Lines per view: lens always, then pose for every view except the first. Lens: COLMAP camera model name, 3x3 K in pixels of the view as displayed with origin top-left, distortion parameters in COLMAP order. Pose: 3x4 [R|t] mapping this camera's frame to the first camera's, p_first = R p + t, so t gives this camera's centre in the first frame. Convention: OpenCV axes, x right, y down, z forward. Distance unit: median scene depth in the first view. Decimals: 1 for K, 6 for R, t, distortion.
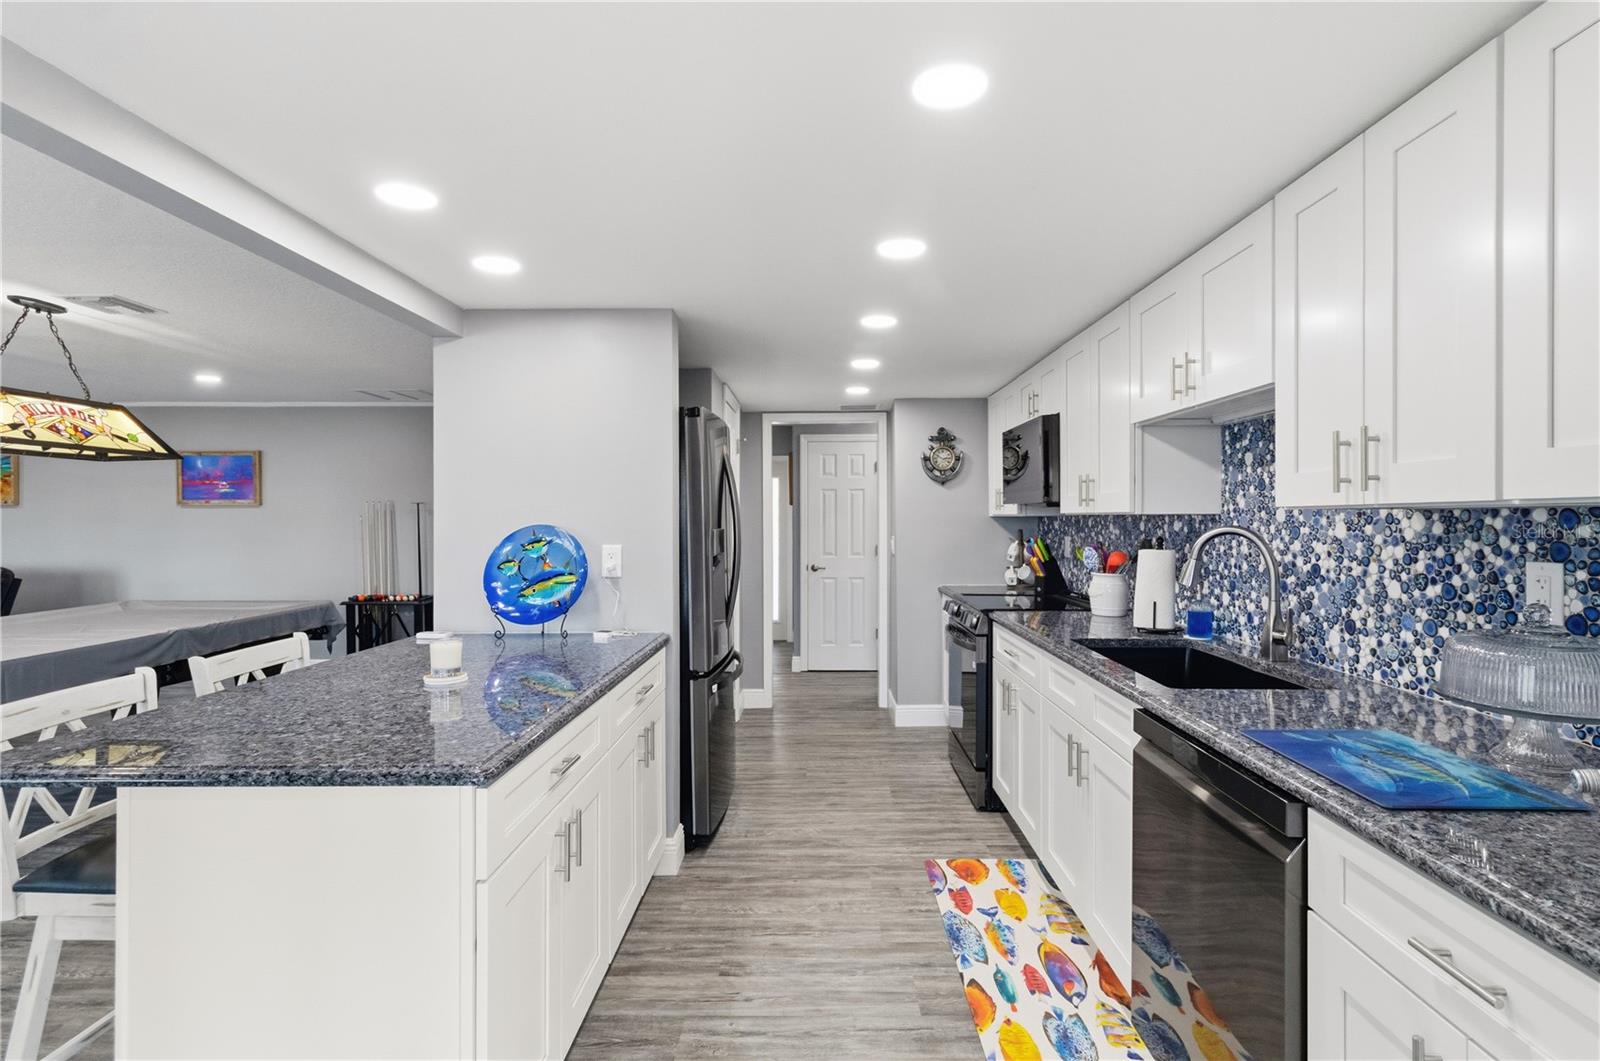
lens RADIAL K [[757.5, 0, 800.0], [0, 757.5, 530.5], [0, 0, 1]] dist [0.003185, 0.000069]
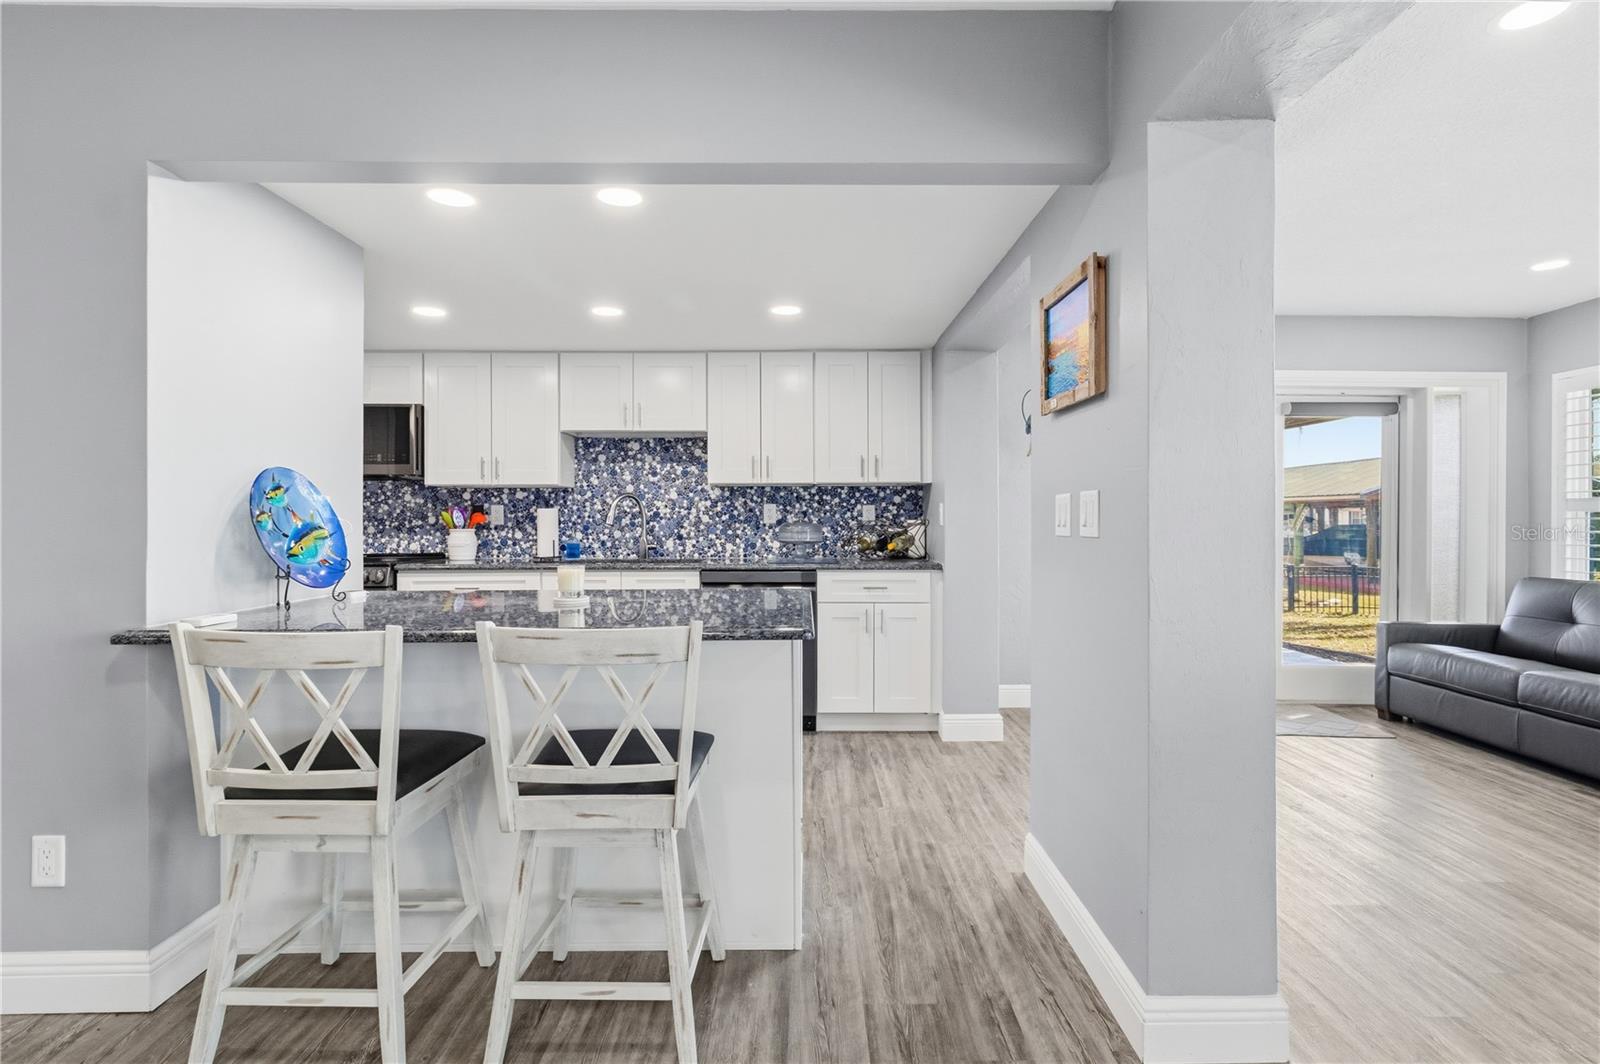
lens RADIAL K [[795.2, 0, 794.1], [0, 795.2, 517.6], [0, 0, 1]] dist [0.115419, 0.000105]
pose [[0.015588, 0.002869, 0.999874, -1.680737], [0.016780, 0.999854, -0.003130, 0.080472], [-0.999738, 0.016827, 0.015537, 0.615828]]
